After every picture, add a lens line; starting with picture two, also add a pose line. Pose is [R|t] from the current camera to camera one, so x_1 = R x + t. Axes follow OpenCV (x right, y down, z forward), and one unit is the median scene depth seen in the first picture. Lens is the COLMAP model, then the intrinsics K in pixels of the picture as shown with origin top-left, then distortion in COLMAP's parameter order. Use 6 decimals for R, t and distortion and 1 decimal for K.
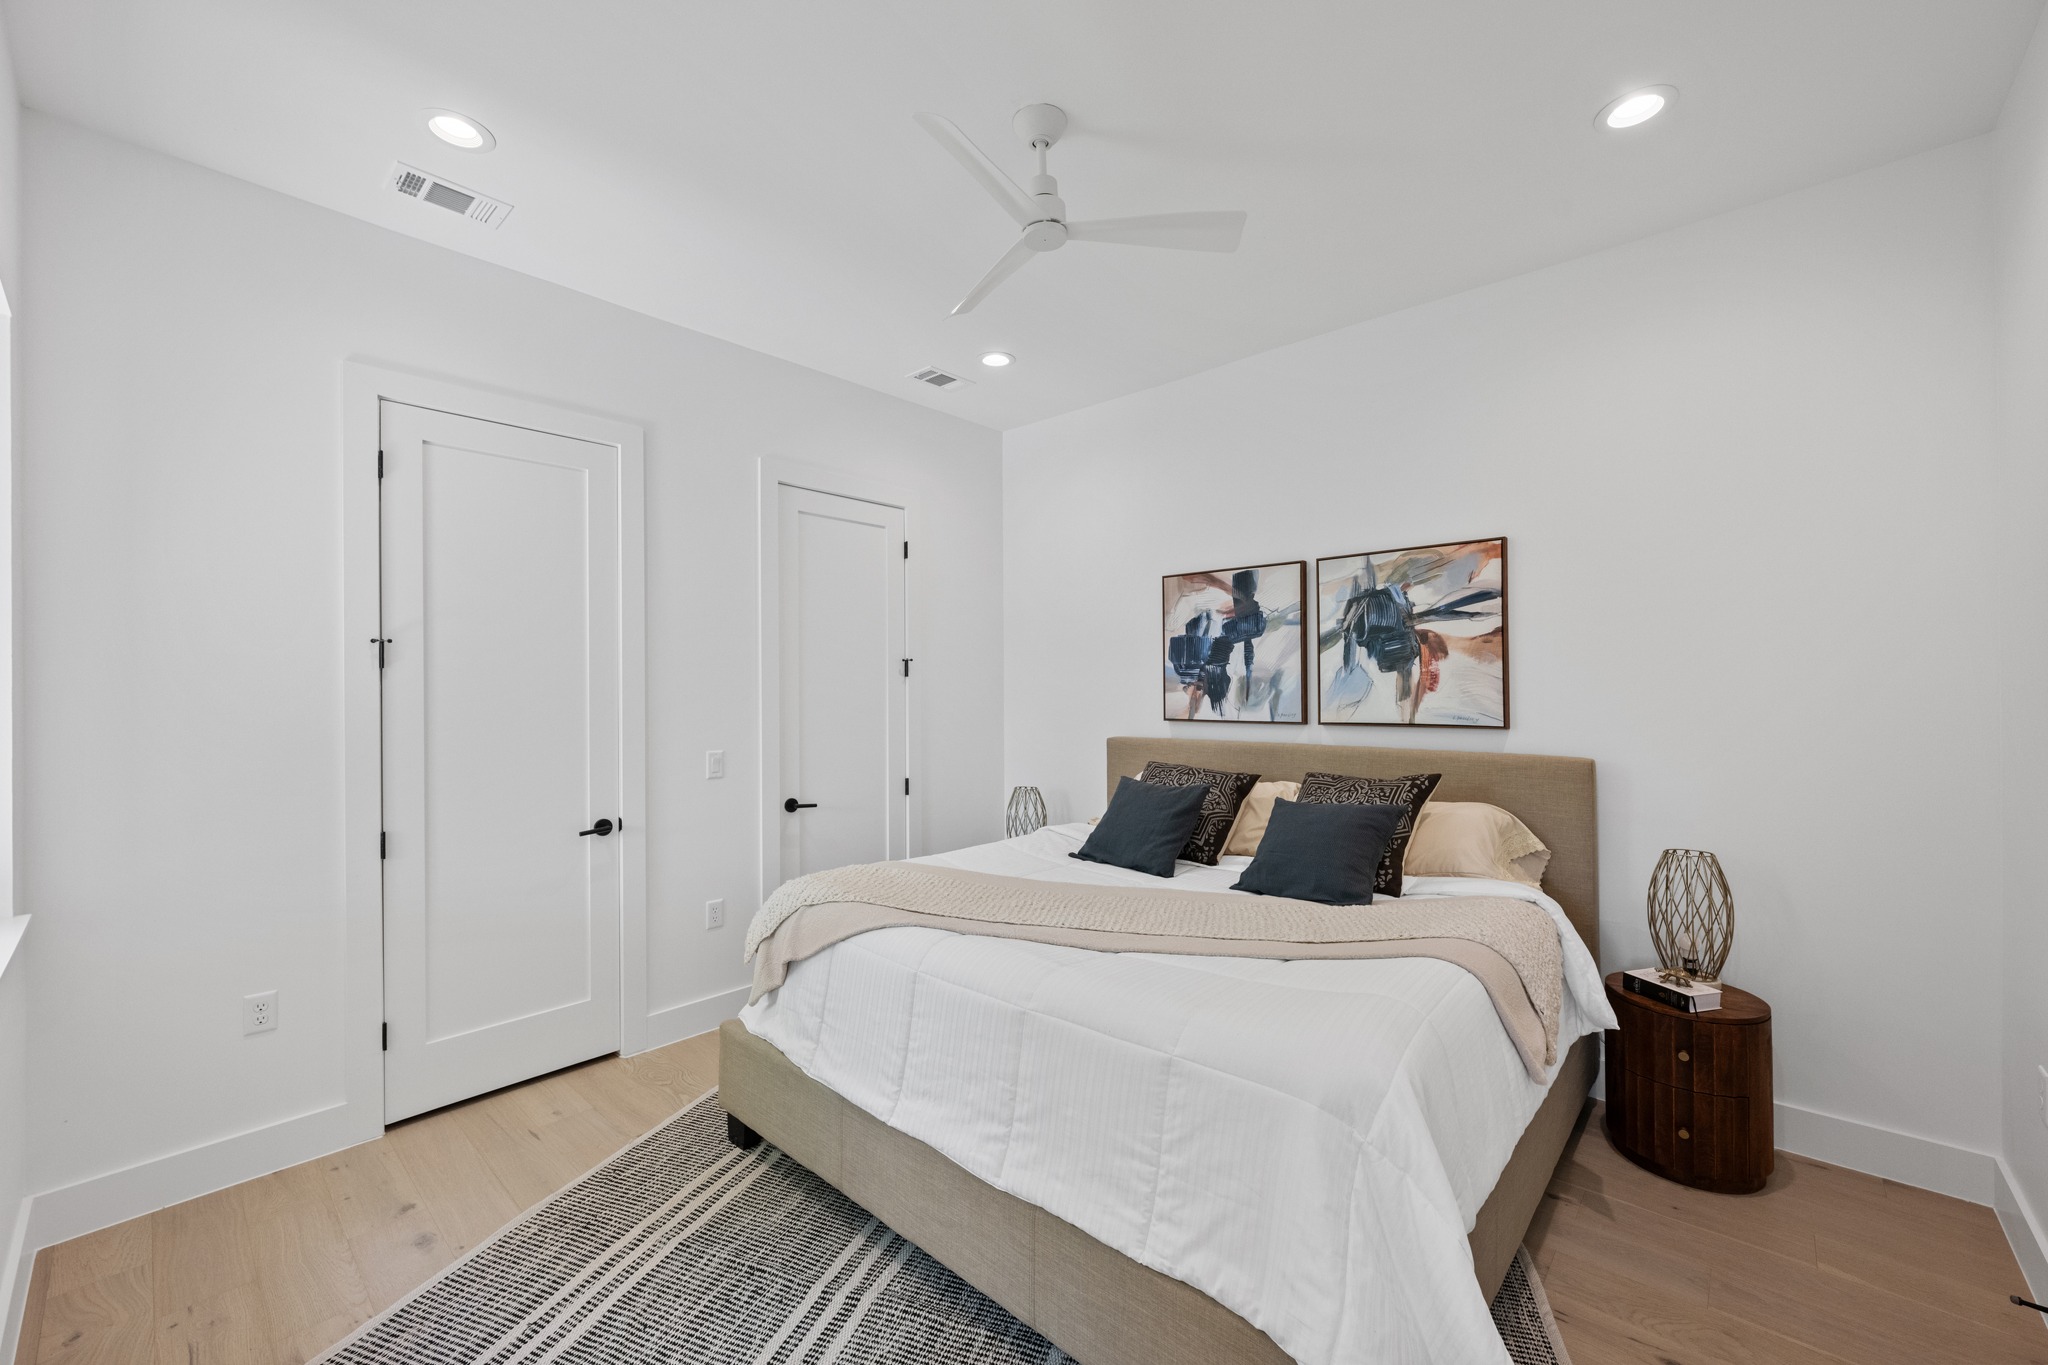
lens RADIAL K [[805.5, 0, 1035.8], [0, 805.5, 692.9], [0, 0, 1]] dist [0.000780, 0.000070]
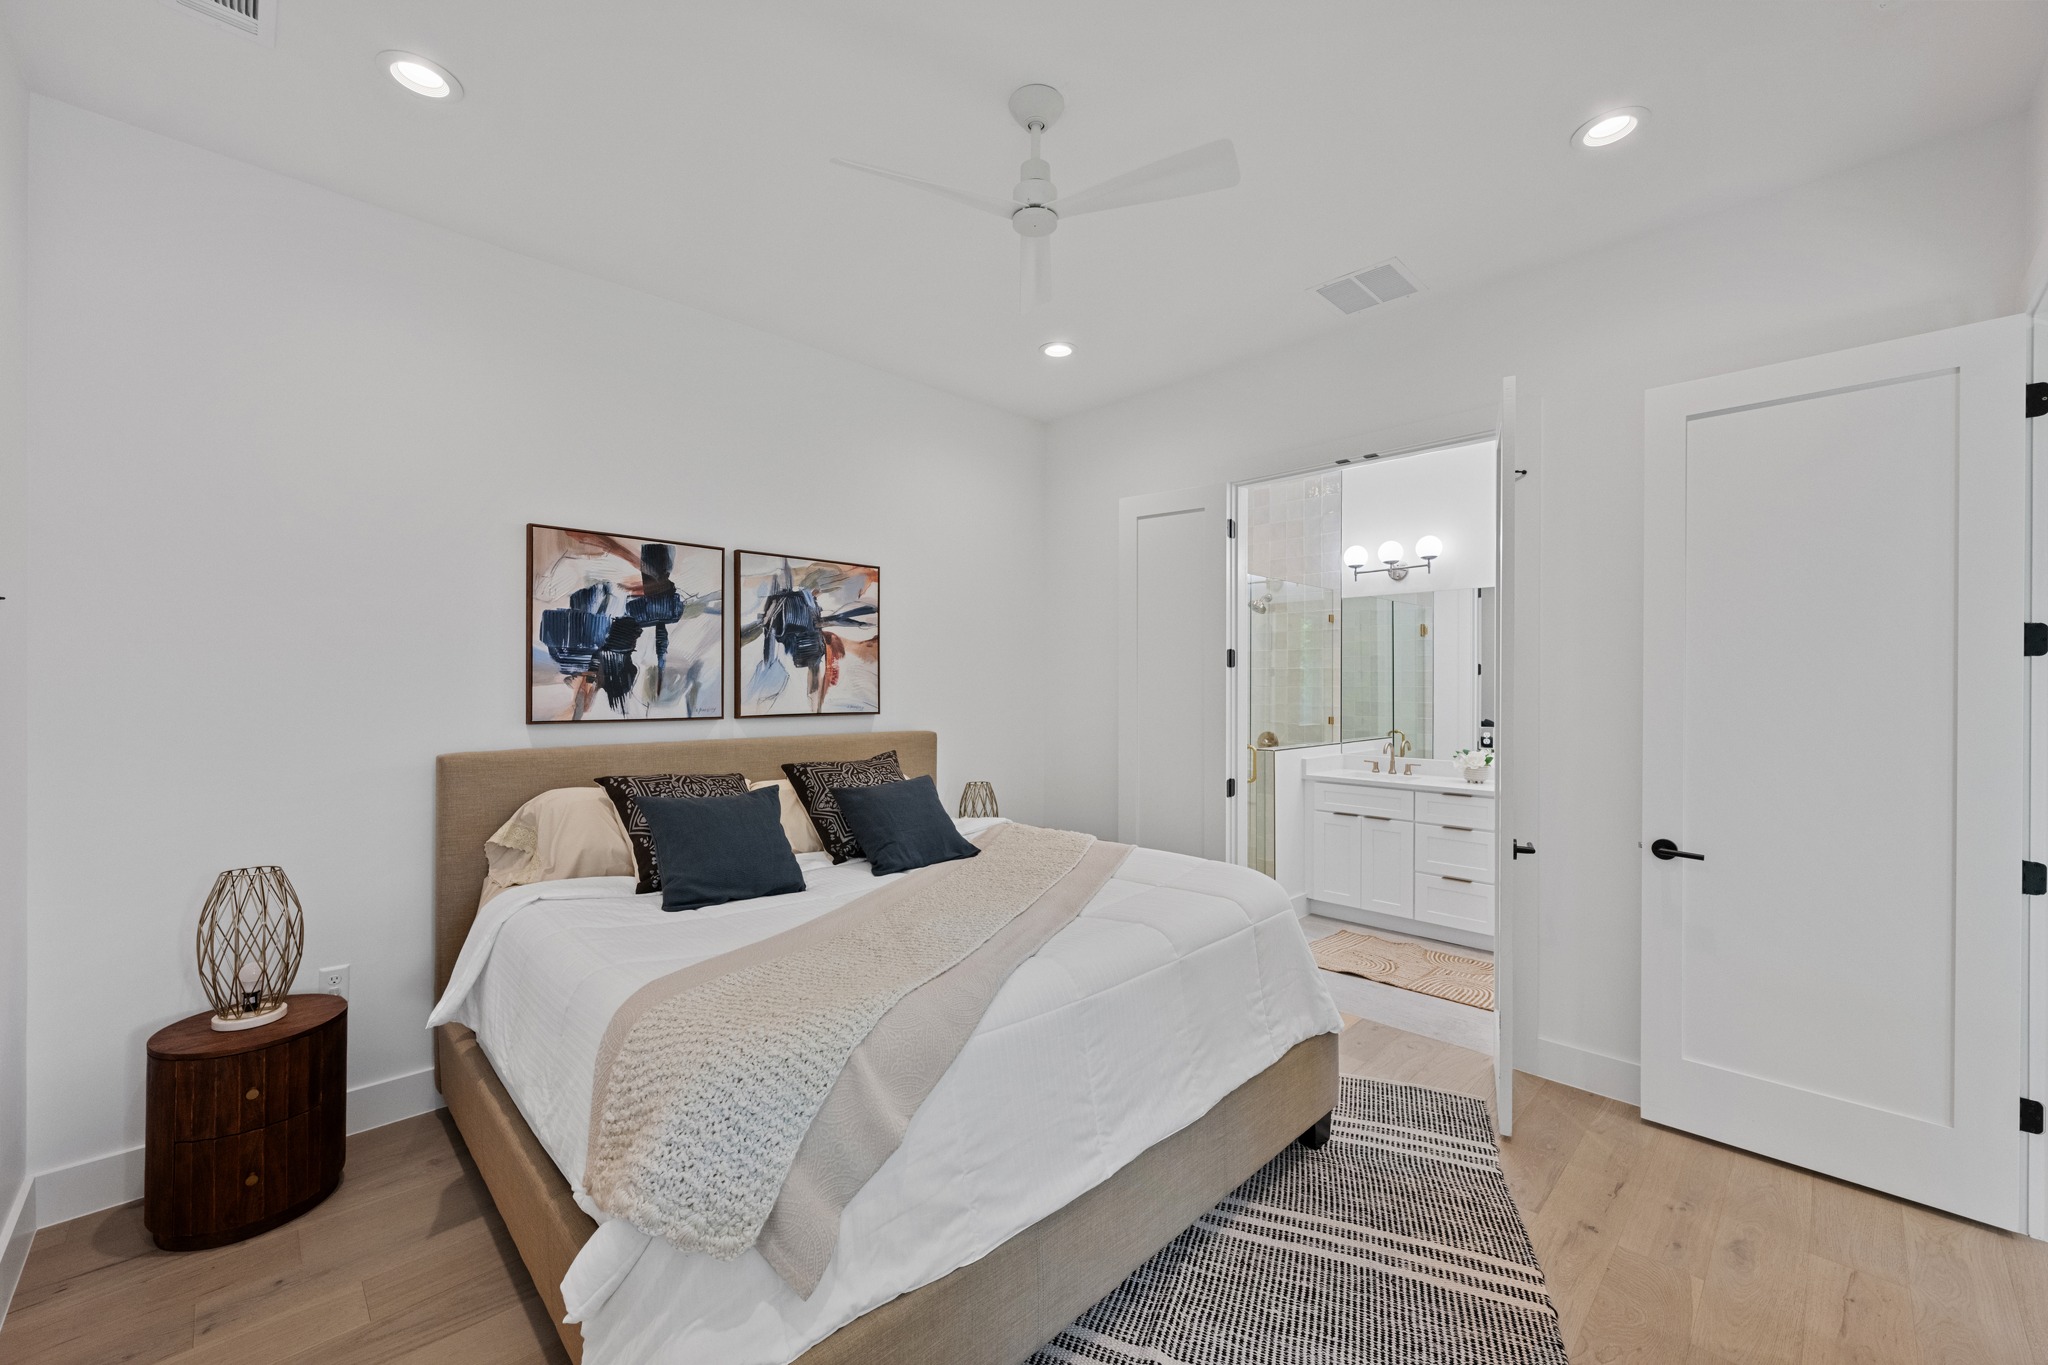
lens RADIAL K [[805.5, 0, 1026.0], [0, 805.5, 685.3], [0, 0, 1]] dist [0.000780, 0.000070]
pose [[0.064095, 0.009939, 0.997894, -0.586256], [0.007289, 0.999919, -0.010427, 0.011255], [-0.997917, 0.007942, 0.064018, 0.566805]]
